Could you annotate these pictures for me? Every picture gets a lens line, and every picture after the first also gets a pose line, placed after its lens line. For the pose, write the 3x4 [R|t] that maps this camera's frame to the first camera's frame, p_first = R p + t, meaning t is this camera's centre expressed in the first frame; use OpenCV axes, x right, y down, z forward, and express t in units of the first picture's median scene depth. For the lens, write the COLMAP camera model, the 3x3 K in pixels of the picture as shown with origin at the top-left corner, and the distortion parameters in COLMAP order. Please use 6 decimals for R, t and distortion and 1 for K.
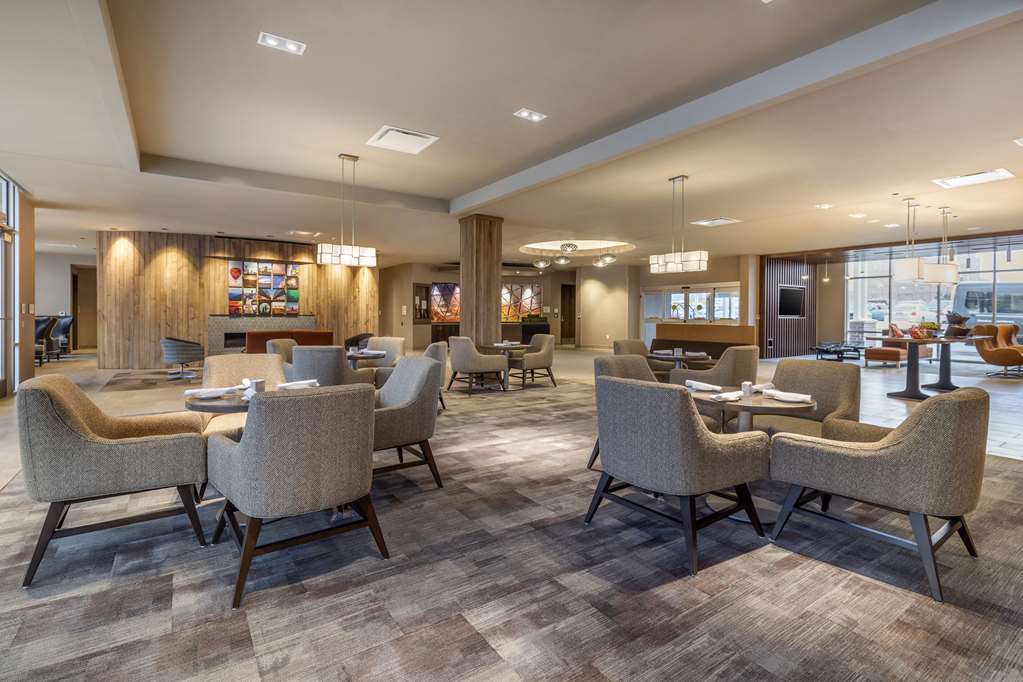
lens RADIAL K [[488.0, 0, 504.2], [0, 488.0, 316.5], [0, 0, 1]] dist [0.000676, -0.000080]
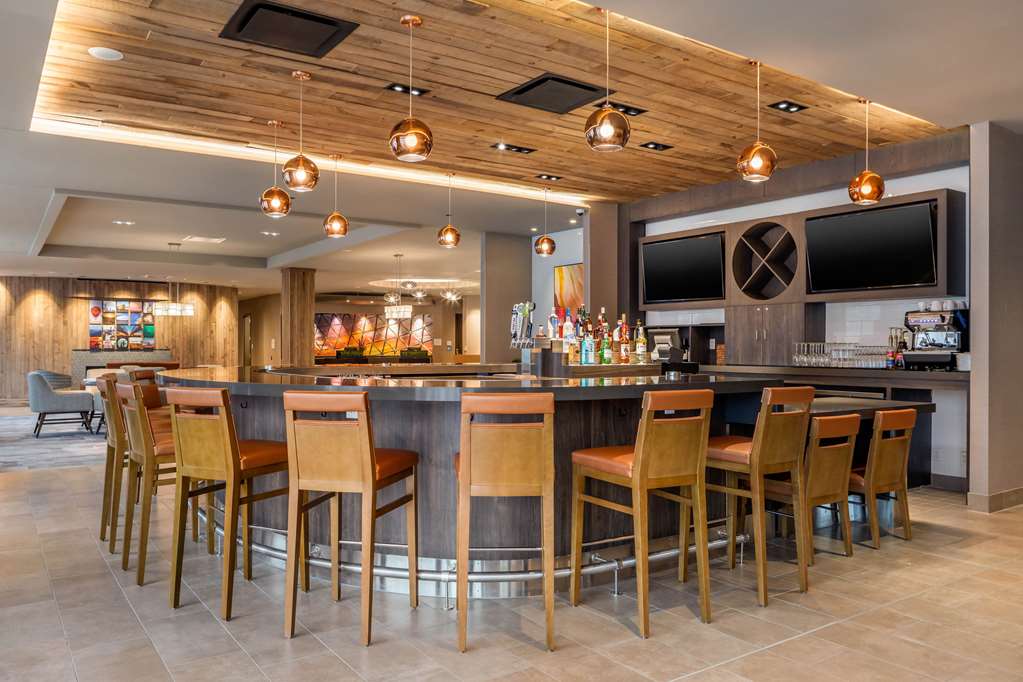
lens RADIAL K [[761.1, 0, 511.1], [0, 761.1, 343.3], [0, 0, 1]] dist [-0.004125, -0.002381]
pose [[0.999950, -0.006744, 0.007380, 0.374606], [0.006817, 0.999928, -0.009895, 0.005778], [-0.007313, 0.009944, 0.999924, -0.722855]]
